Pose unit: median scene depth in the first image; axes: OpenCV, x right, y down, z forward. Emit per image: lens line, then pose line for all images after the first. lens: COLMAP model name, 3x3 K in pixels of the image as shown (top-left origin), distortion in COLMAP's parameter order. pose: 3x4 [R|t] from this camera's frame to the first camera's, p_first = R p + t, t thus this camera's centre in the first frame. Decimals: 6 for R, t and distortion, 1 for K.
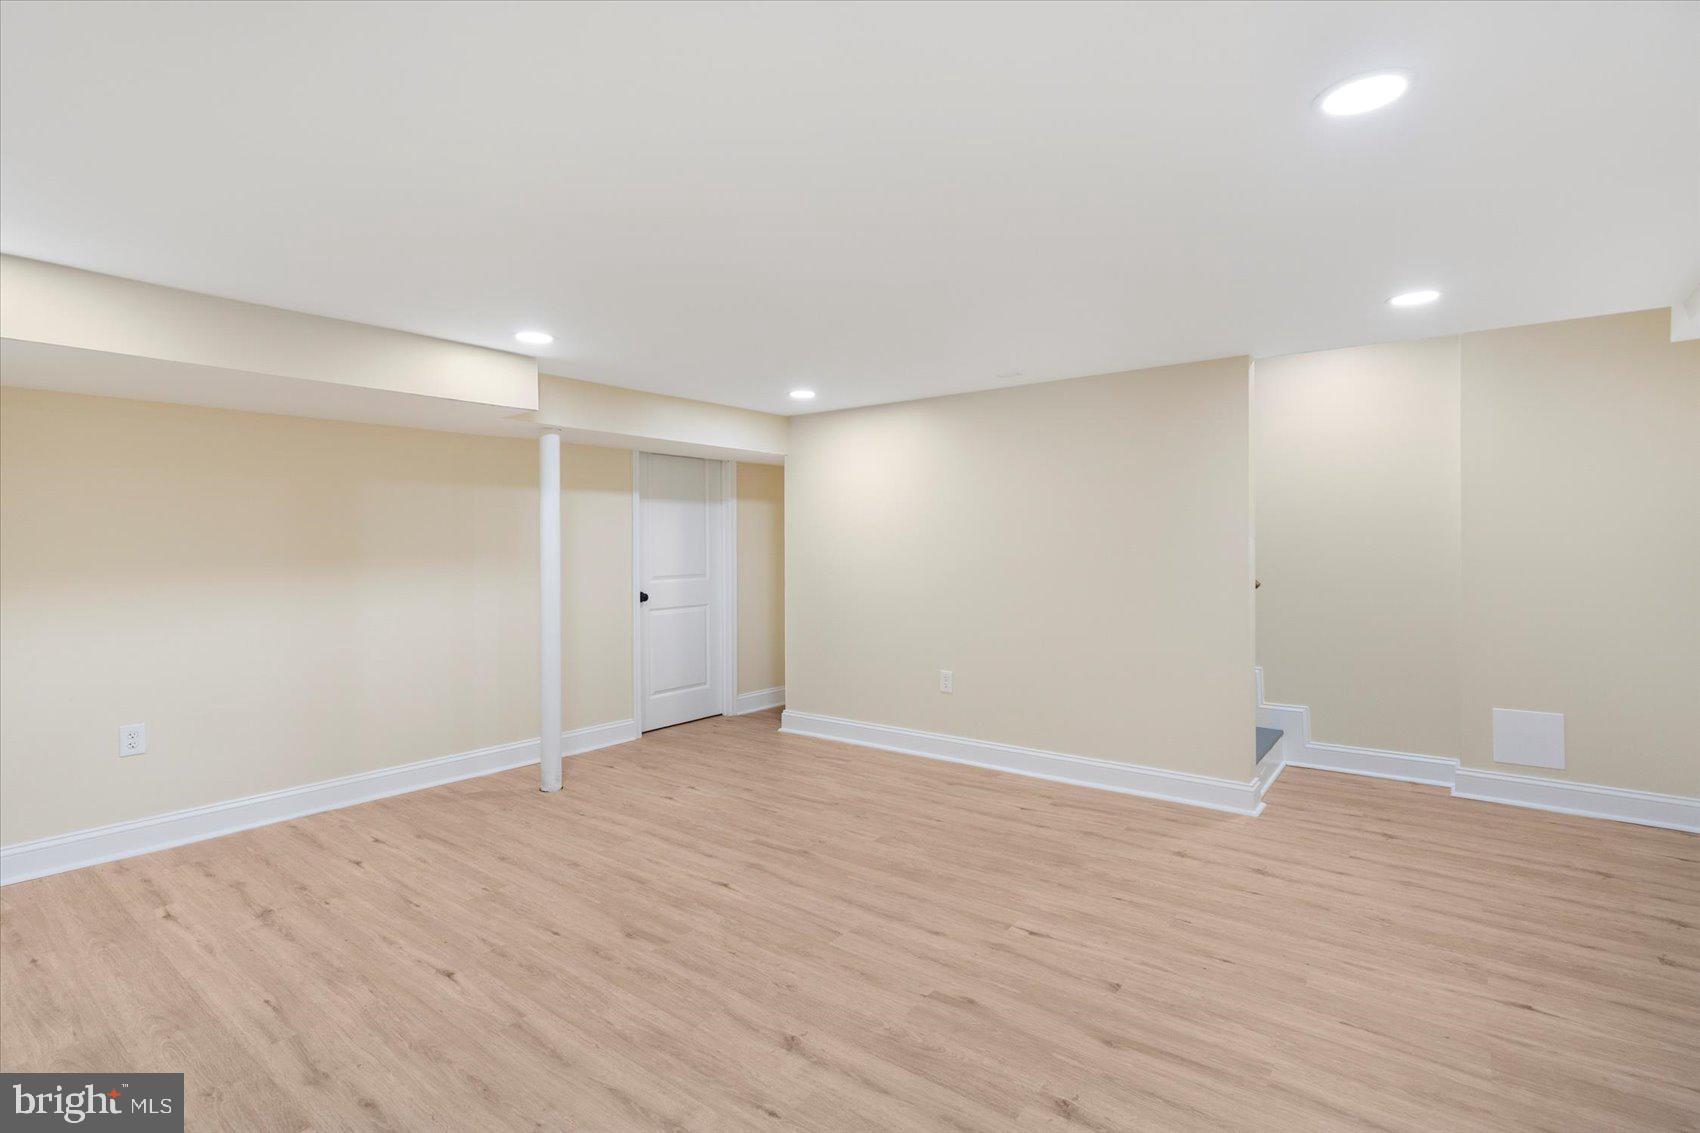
lens RADIAL K [[794.3, 0, 860.1], [0, 794.3, 557.2], [0, 0, 1]] dist [0.001477, 0.000840]
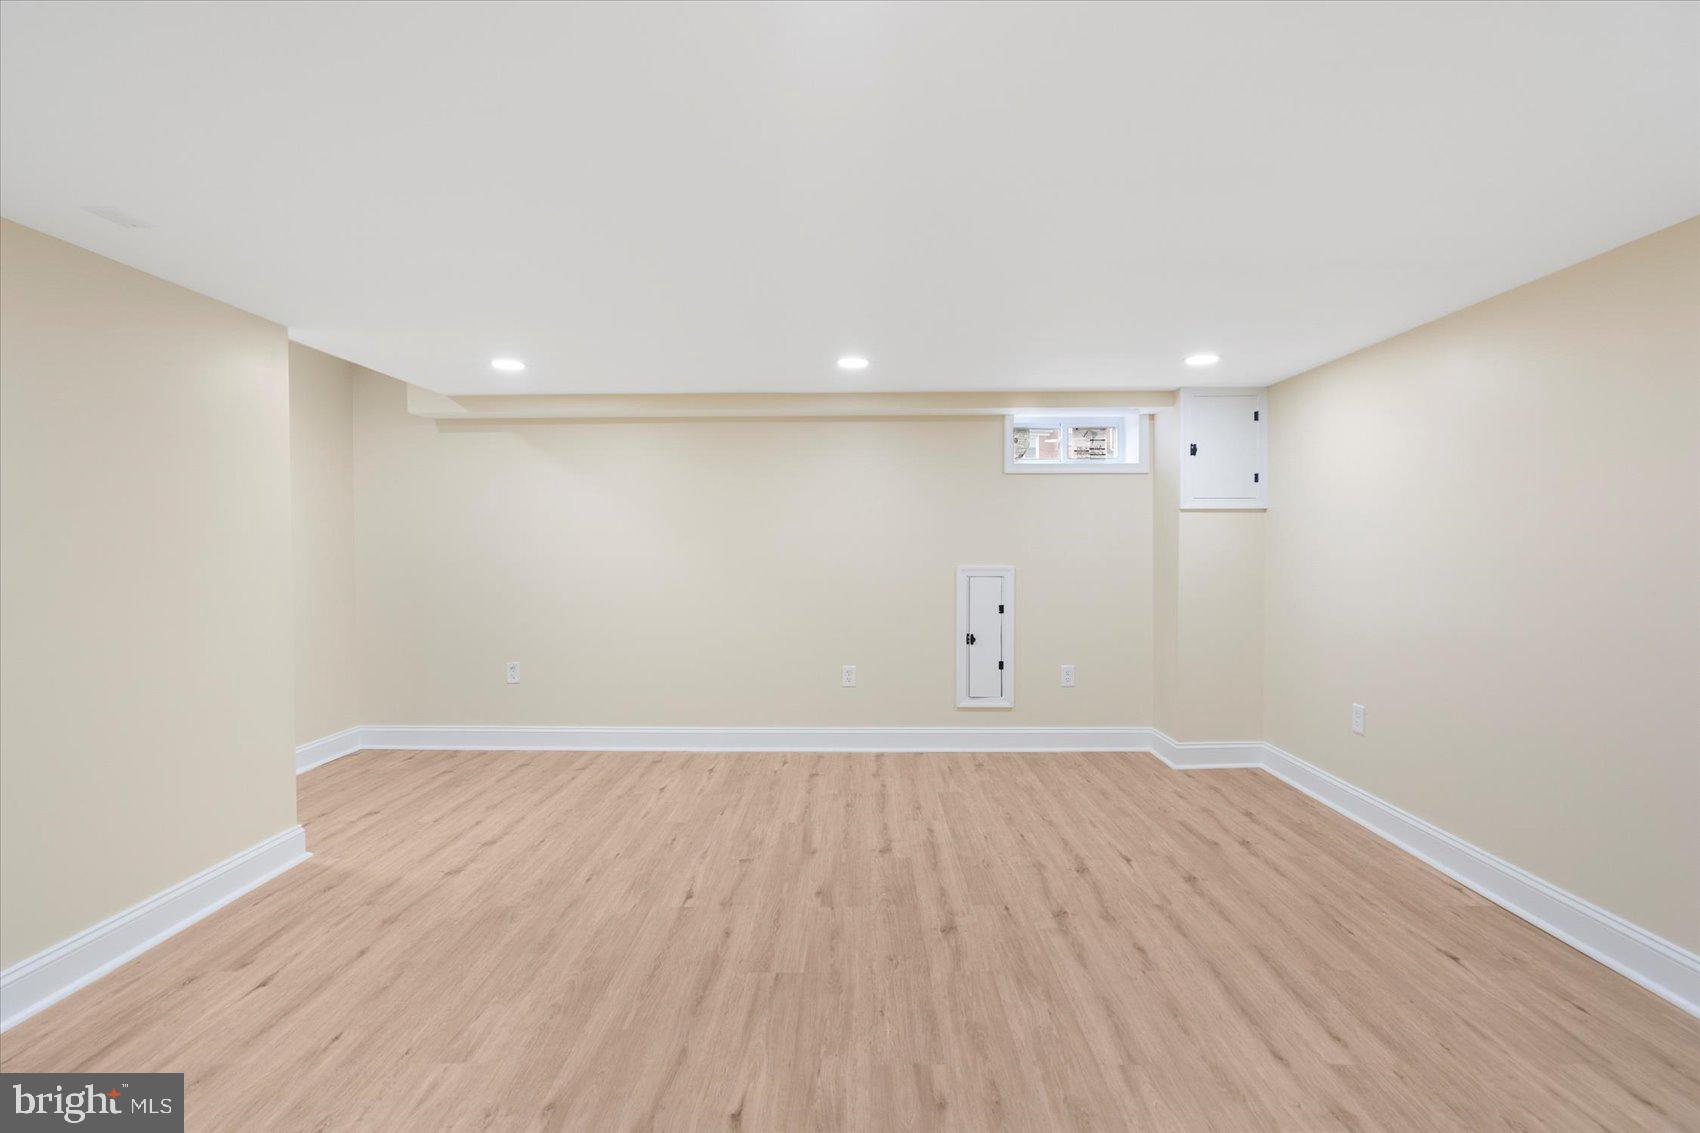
lens RADIAL K [[794.3, 0, 858.2], [0, 794.3, 561.1], [0, 0, 1]] dist [0.001477, 0.000840]
pose [[-0.602176, -0.005796, 0.798342, -0.813460], [0.020966, 0.999514, 0.023070, -0.008611], [-0.798088, 0.030630, -0.601762, 1.497278]]
